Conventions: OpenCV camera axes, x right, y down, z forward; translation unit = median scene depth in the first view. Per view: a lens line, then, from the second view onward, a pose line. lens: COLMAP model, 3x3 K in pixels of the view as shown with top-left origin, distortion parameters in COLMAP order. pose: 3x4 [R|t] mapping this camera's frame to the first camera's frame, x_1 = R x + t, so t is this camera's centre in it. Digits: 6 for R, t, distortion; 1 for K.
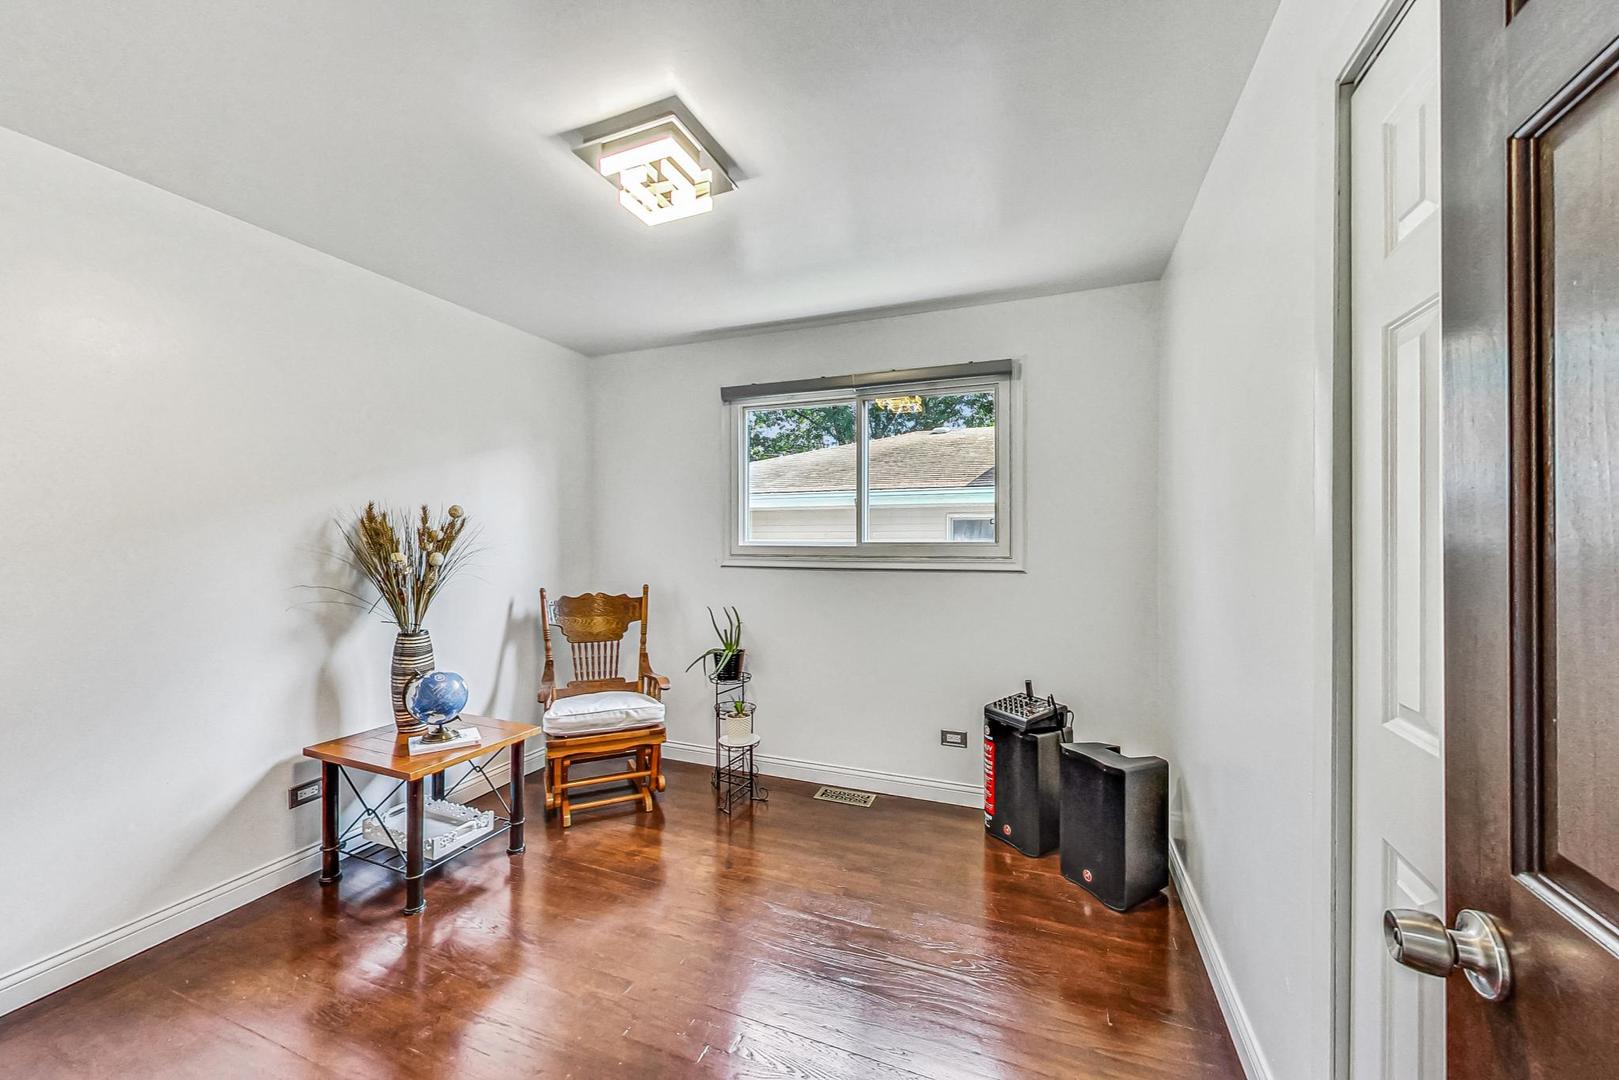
lens RADIAL K [[611.6, 0, 806.2], [0, 611.6, 539.0], [0, 0, 1]] dist [-0.000141, -0.000011]
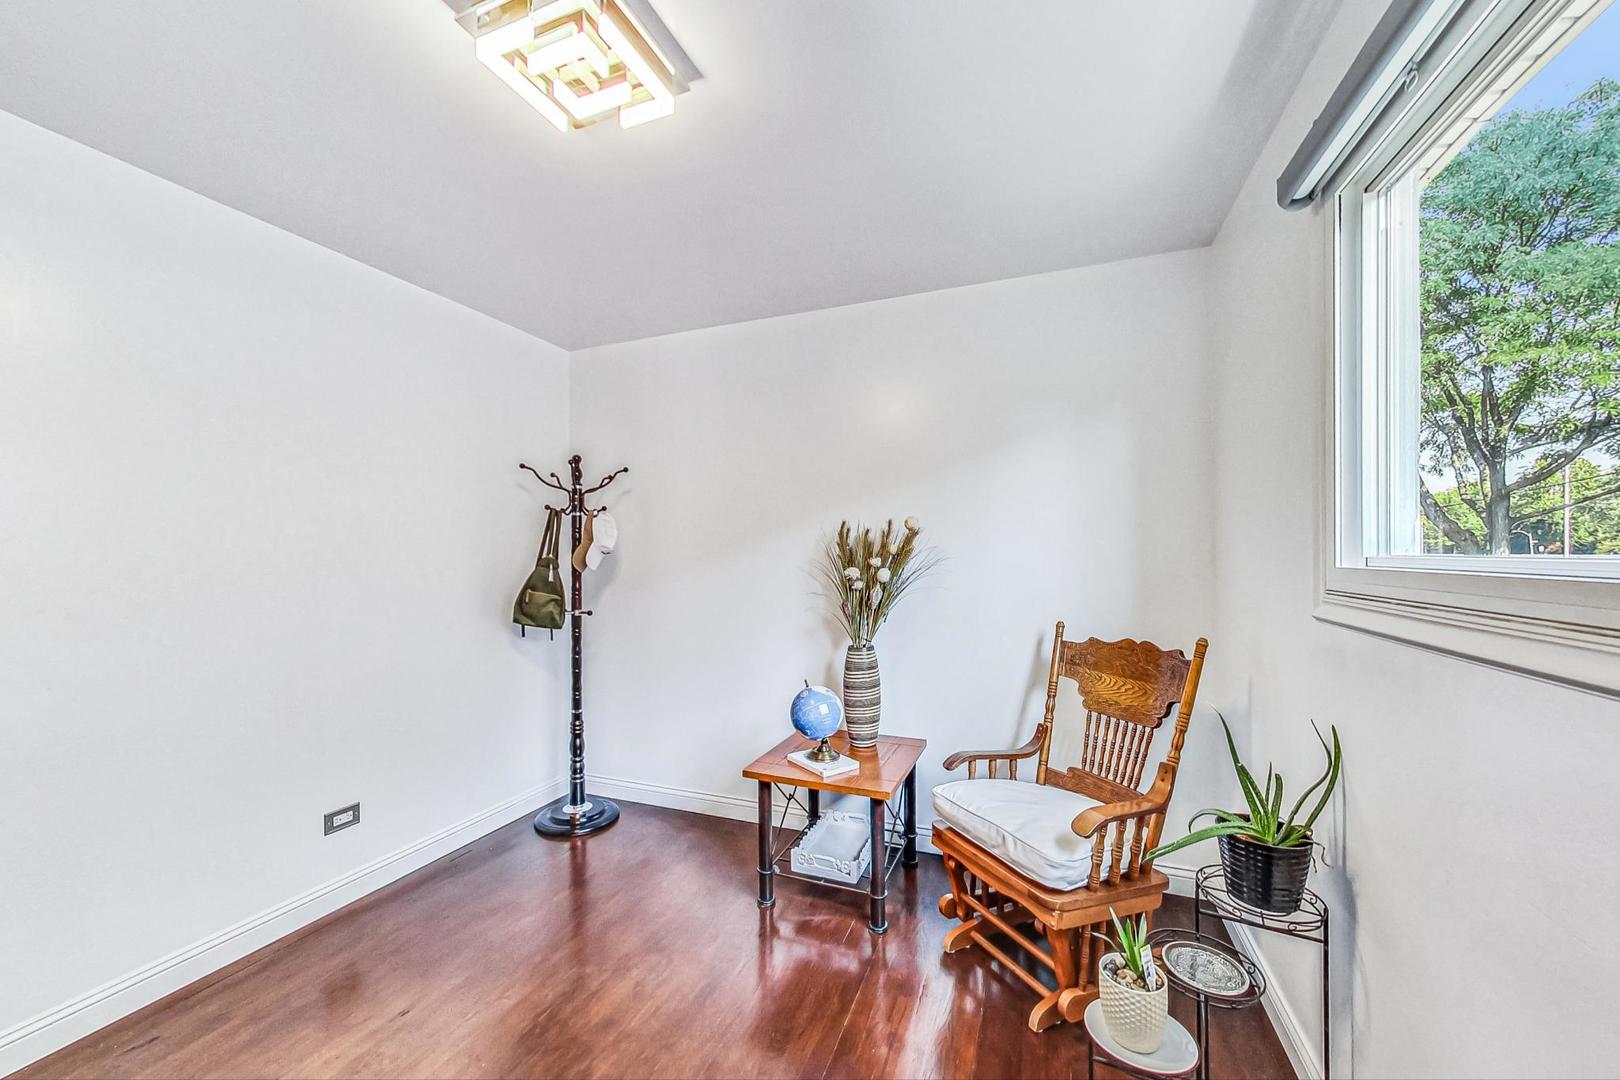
lens RADIAL K [[612.0, 0, 803.8], [0, 612.0, 555.0], [0, 0, 1]] dist [-0.000141, -0.000011]
pose [[-0.002164, -0.000248, -0.999998, 0.289682], [0.007671, 0.999971, -0.000265, 0.000793], [0.999968, -0.007671, -0.002162, 0.734859]]
